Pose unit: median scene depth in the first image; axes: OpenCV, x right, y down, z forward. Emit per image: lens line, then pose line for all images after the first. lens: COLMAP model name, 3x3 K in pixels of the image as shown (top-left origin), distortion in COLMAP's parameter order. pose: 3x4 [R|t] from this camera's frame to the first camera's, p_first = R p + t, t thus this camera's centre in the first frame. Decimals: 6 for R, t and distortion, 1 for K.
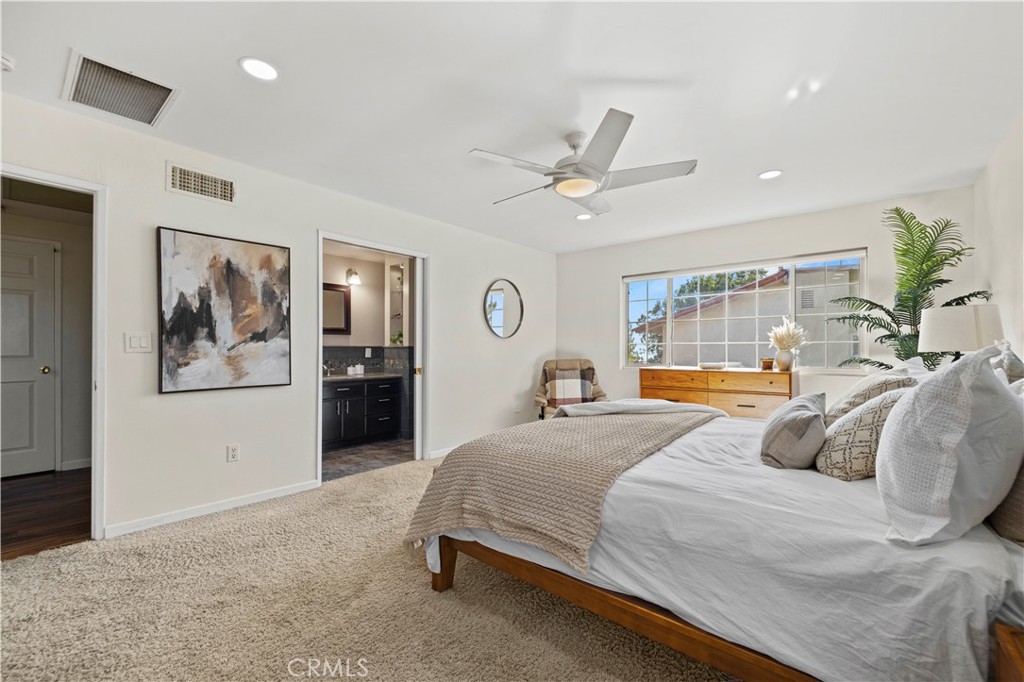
lens RADIAL K [[445.1, 0, 508.1], [0, 445.1, 352.0], [0, 0, 1]] dist [0.003257, 0.000478]
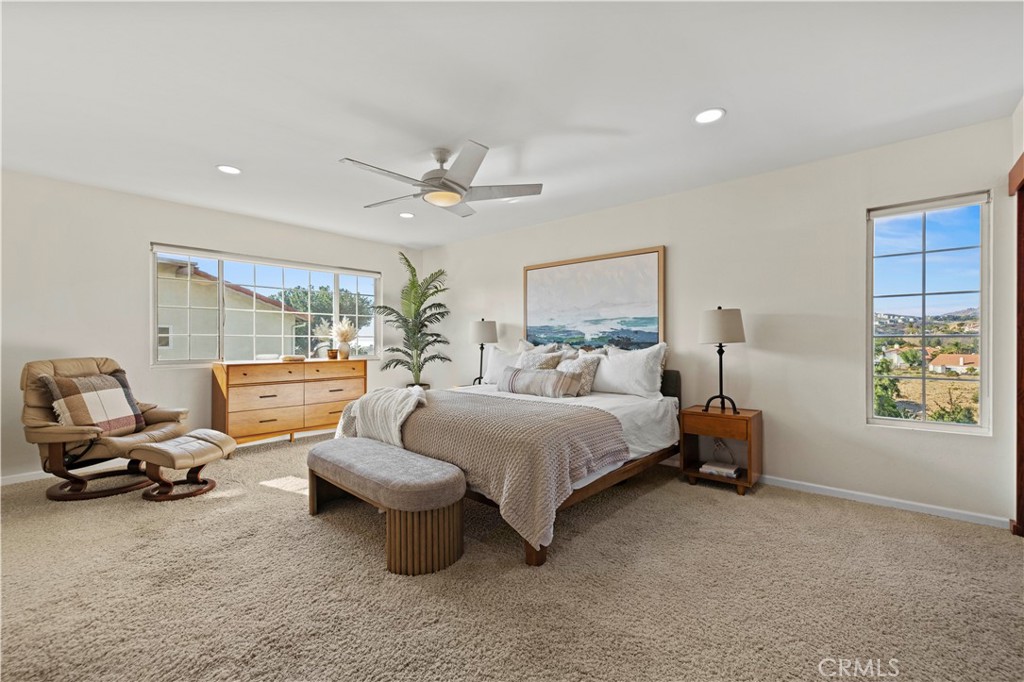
lens RADIAL K [[445.1, 0, 507.3], [0, 445.1, 339.8], [0, 0, 1]] dist [0.003257, 0.000478]
pose [[0.018024, 0.003009, 0.999833, -0.597256], [0.006767, 0.999972, -0.003131, -0.004474], [-0.999815, 0.006822, 0.018003, 0.507042]]
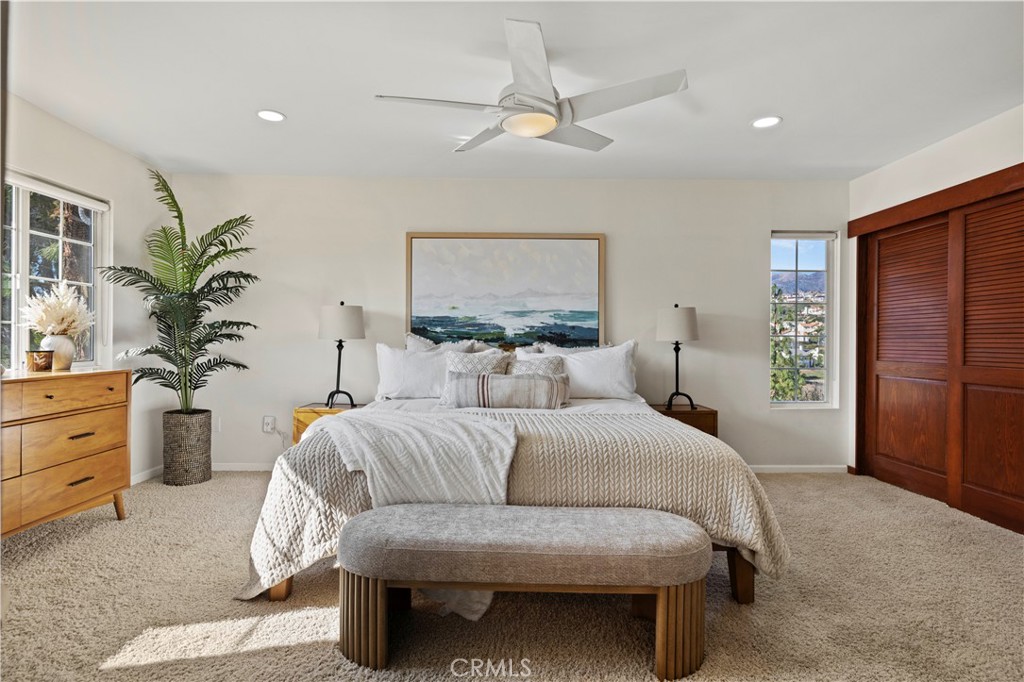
lens RADIAL K [[544.1, 0, 512.5], [0, 544.1, 338.4], [0, 0, 1]] dist [0.003255, 0.000905]
pose [[-0.672092, -0.005845, 0.740445, -0.321827], [-0.003120, 0.999982, 0.005061, -0.006610], [-0.740461, 0.001091, -0.672098, 1.014468]]
